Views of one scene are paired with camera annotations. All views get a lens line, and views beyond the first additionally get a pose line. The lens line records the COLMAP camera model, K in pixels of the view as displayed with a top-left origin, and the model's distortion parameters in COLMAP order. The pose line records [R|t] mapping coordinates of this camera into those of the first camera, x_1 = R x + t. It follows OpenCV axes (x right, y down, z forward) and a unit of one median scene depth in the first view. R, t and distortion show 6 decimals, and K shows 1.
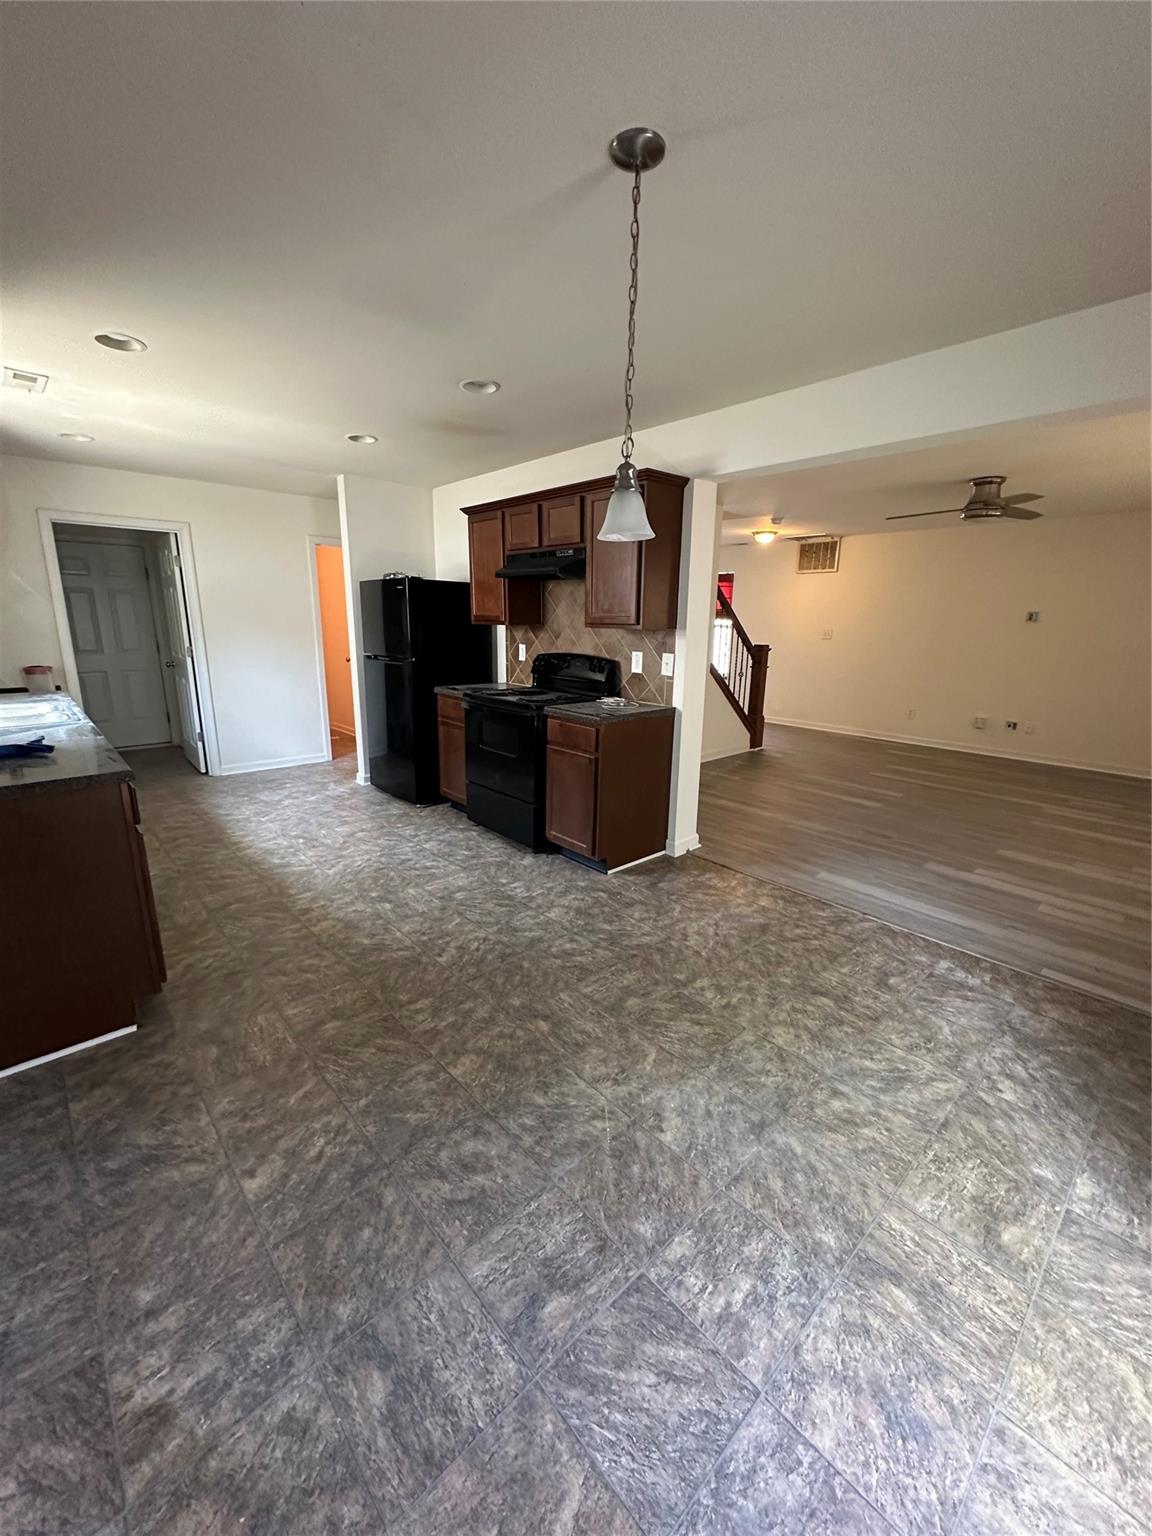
lens RADIAL K [[615.6, 0, 577.8], [0, 615.6, 770.5], [0, 0, 1]] dist [0.006360, -0.000272]
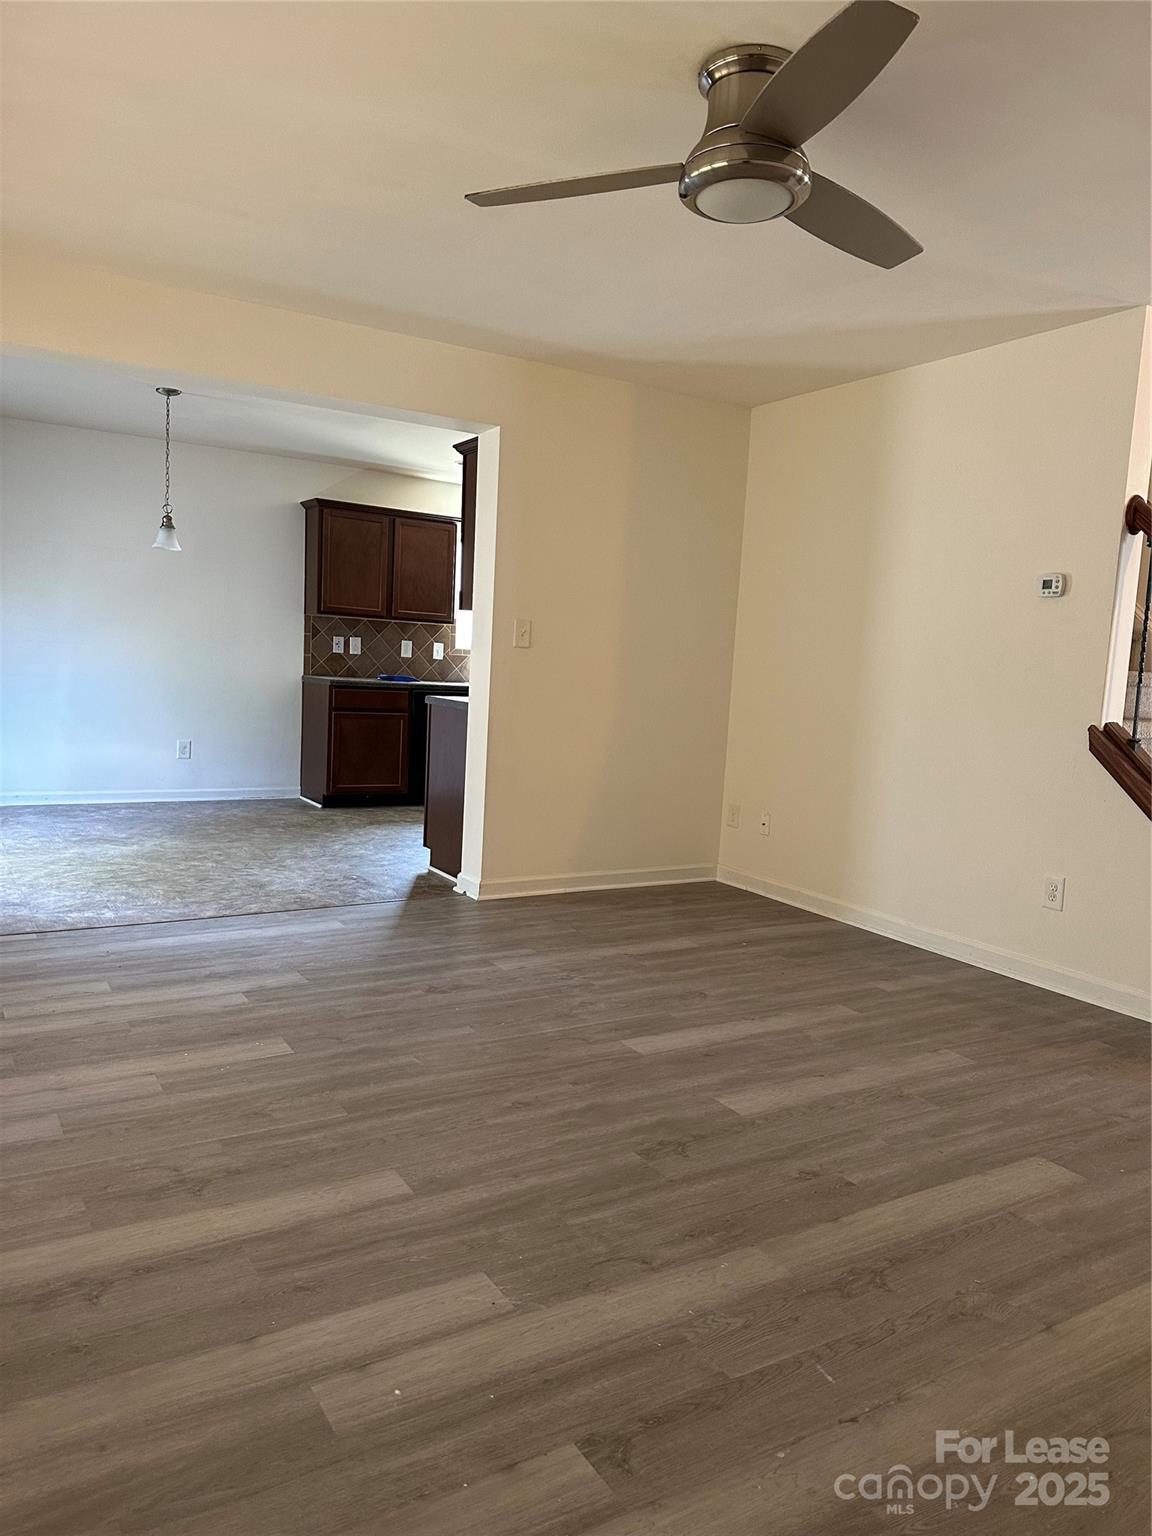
lens RADIAL K [[1069.2, 0, 576.4], [0, 1069.2, 768.9], [0, 0, 1]] dist [-0.001182, -0.000616]
pose [[-0.193191, 0.088677, -0.977146, 2.185647], [-0.283531, 0.948373, 0.142122, -0.364729], [0.939302, 0.304508, -0.158074, 1.992776]]
